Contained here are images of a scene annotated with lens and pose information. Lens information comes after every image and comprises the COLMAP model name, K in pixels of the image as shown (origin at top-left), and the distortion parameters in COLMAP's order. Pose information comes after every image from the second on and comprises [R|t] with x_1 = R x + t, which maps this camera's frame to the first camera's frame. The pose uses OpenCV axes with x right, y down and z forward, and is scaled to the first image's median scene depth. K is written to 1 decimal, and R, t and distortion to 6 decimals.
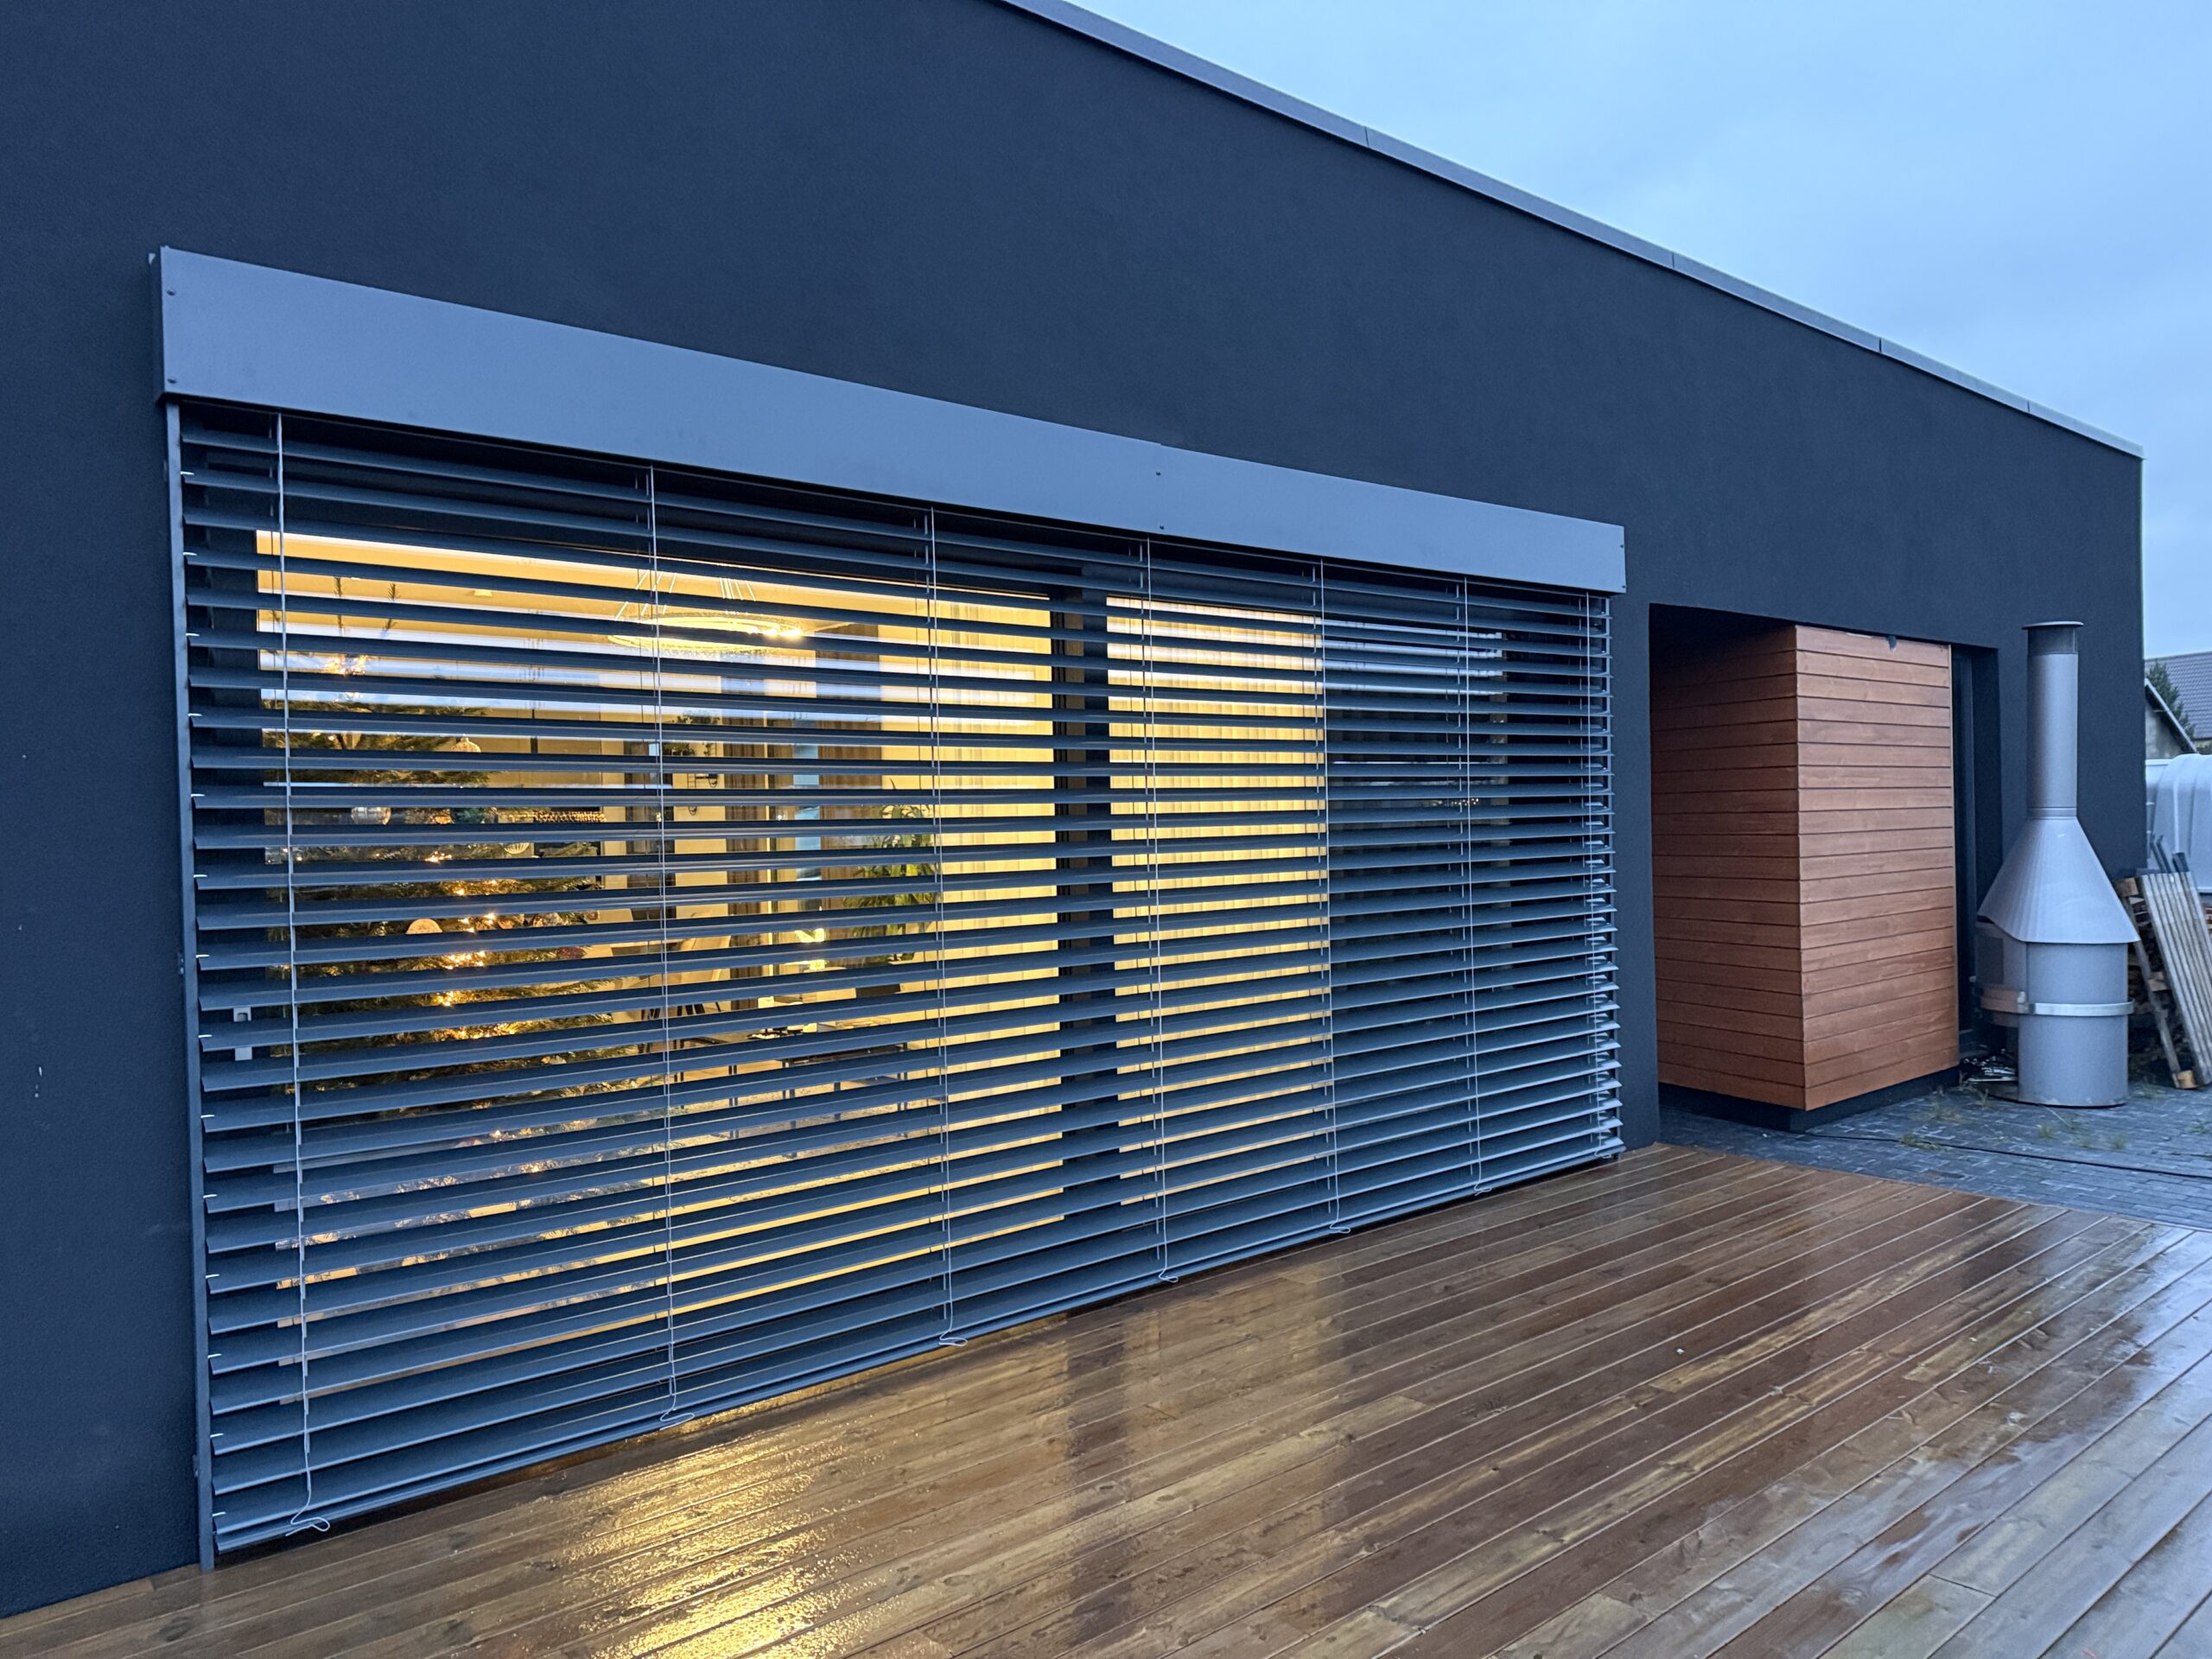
lens RADIAL K [[1532.9, 0, 1109.5], [0, 1532.9, 847.5], [0, 0, 1]] dist [-0.001449, -0.003458]
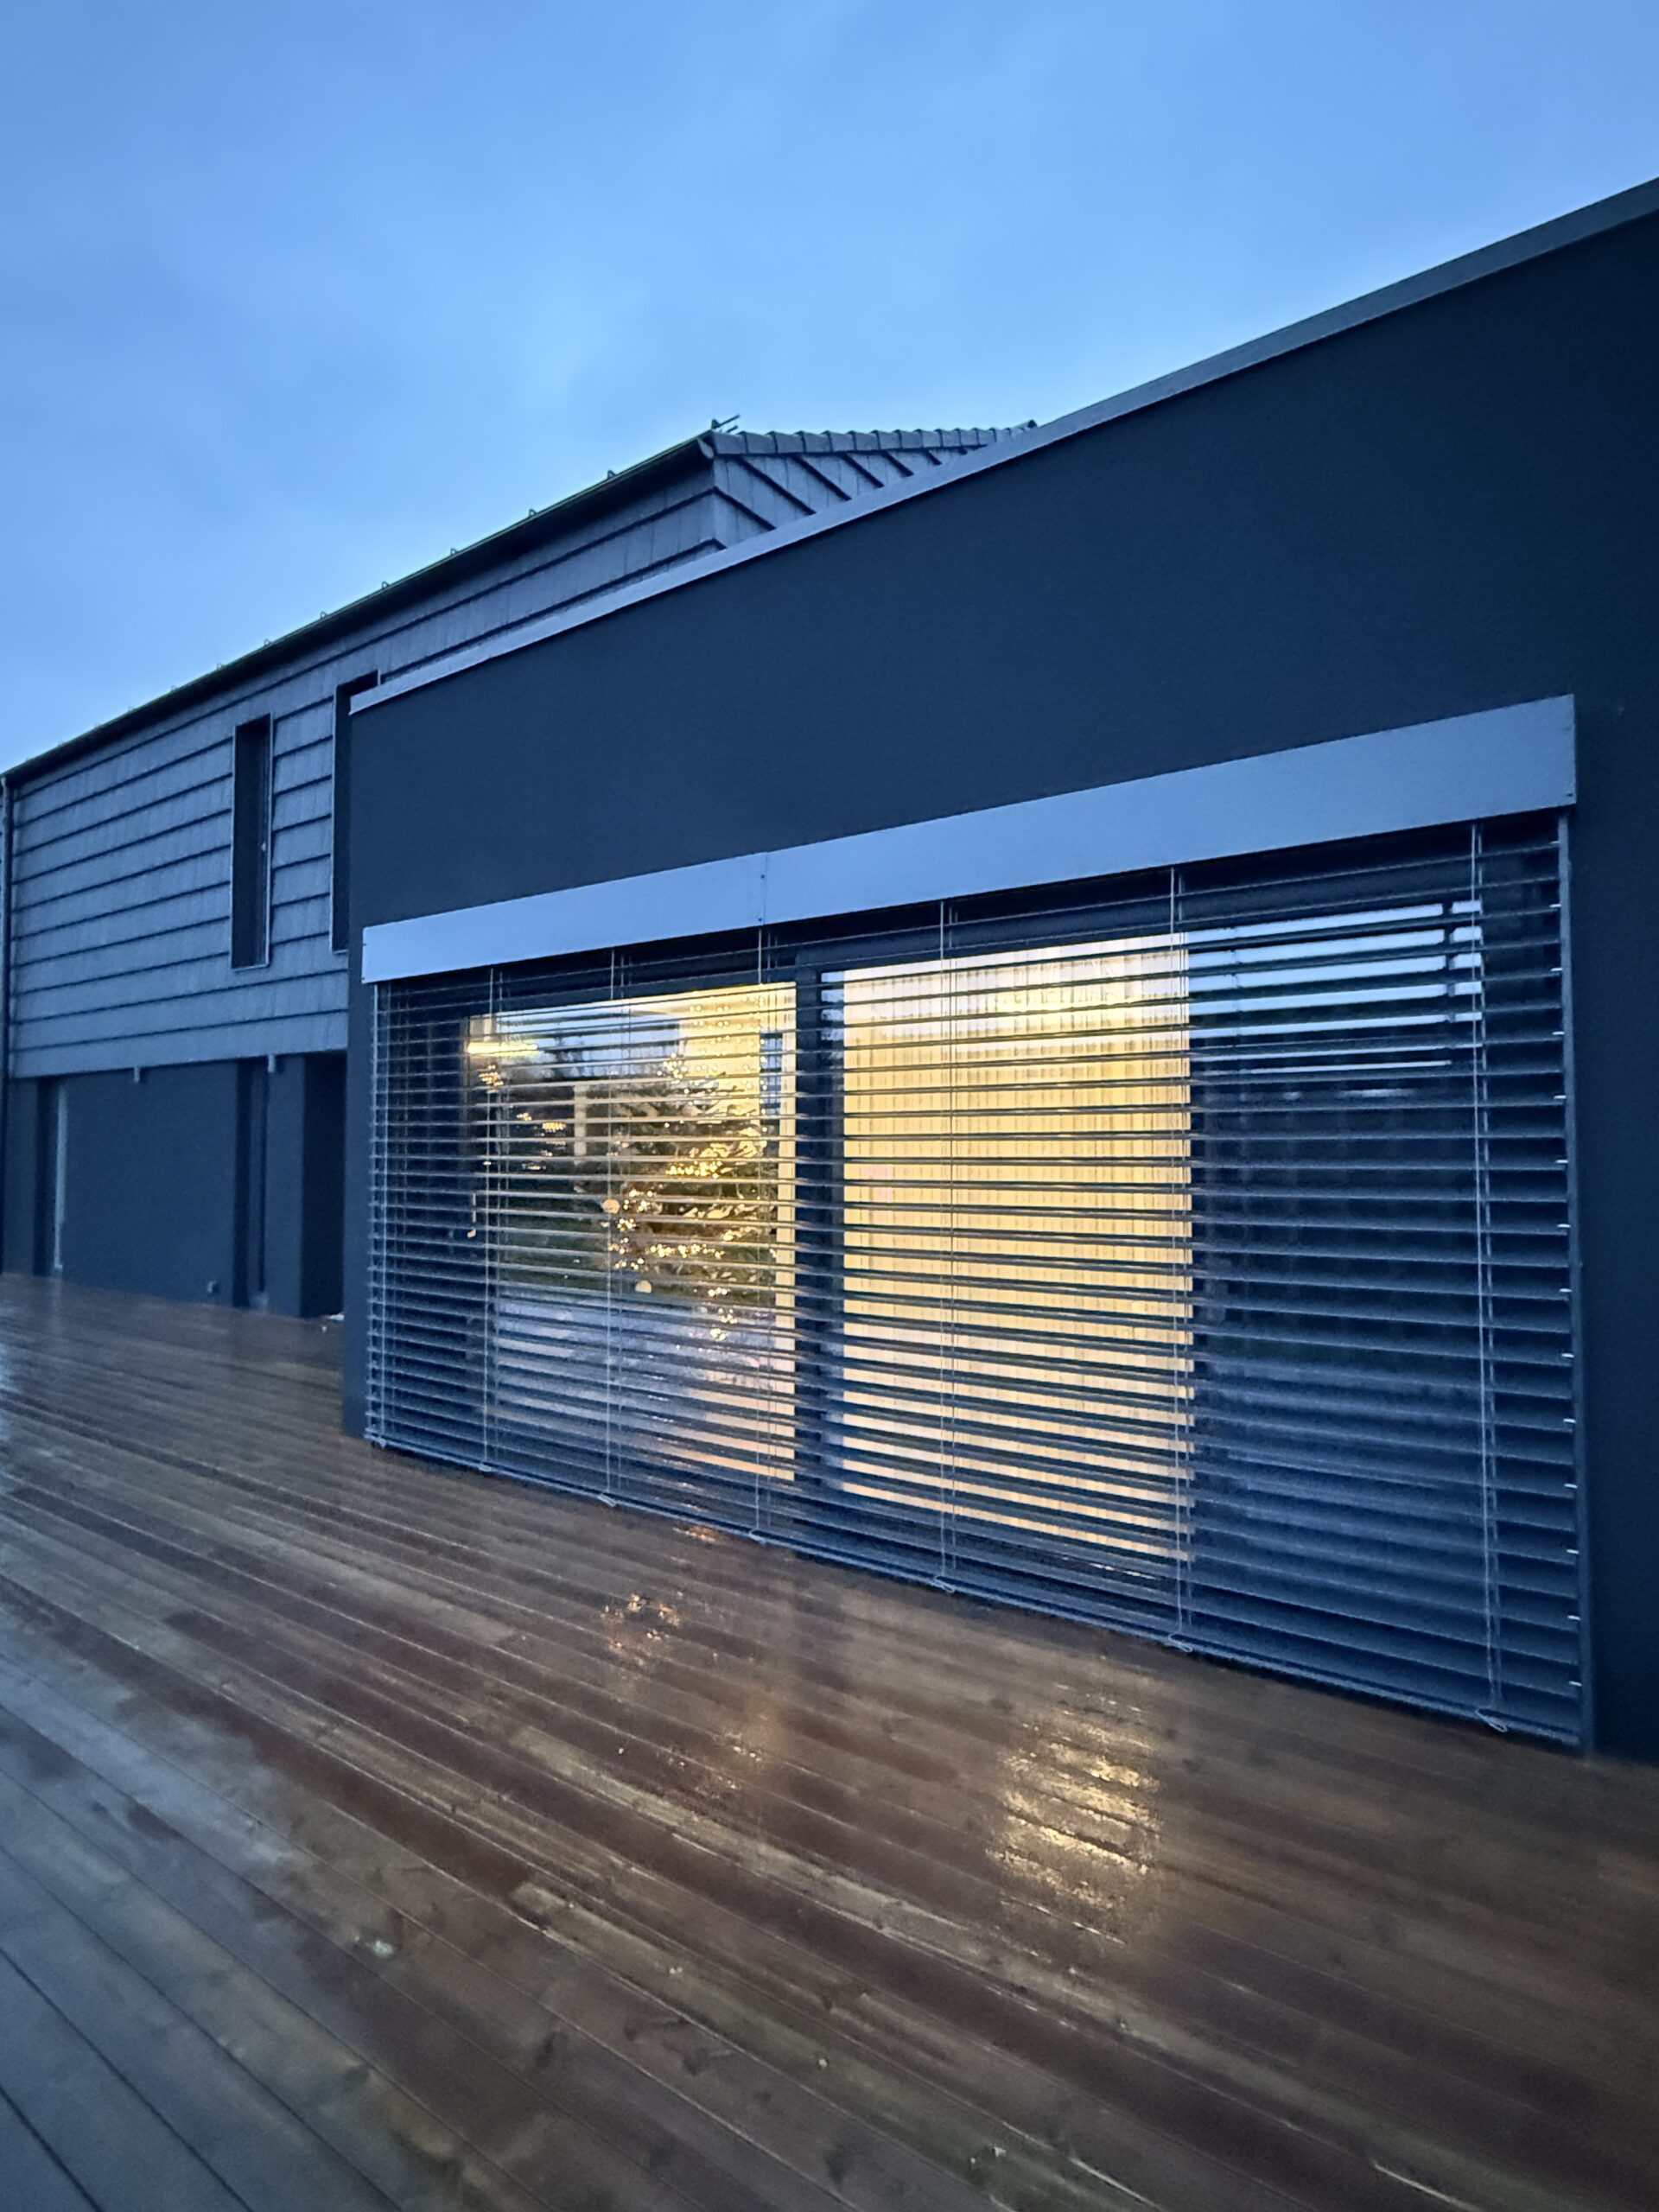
lens RADIAL K [[1178.4, 0, 839.6], [0, 1178.4, 1107.1], [0, 0, 1]] dist [-0.001042, 0.000253]
pose [[0.241198, -0.010778, -0.970416, 1.094853], [-0.021261, 0.999640, -0.016387, -0.050875], [0.970243, 0.024584, 0.240882, 0.942924]]
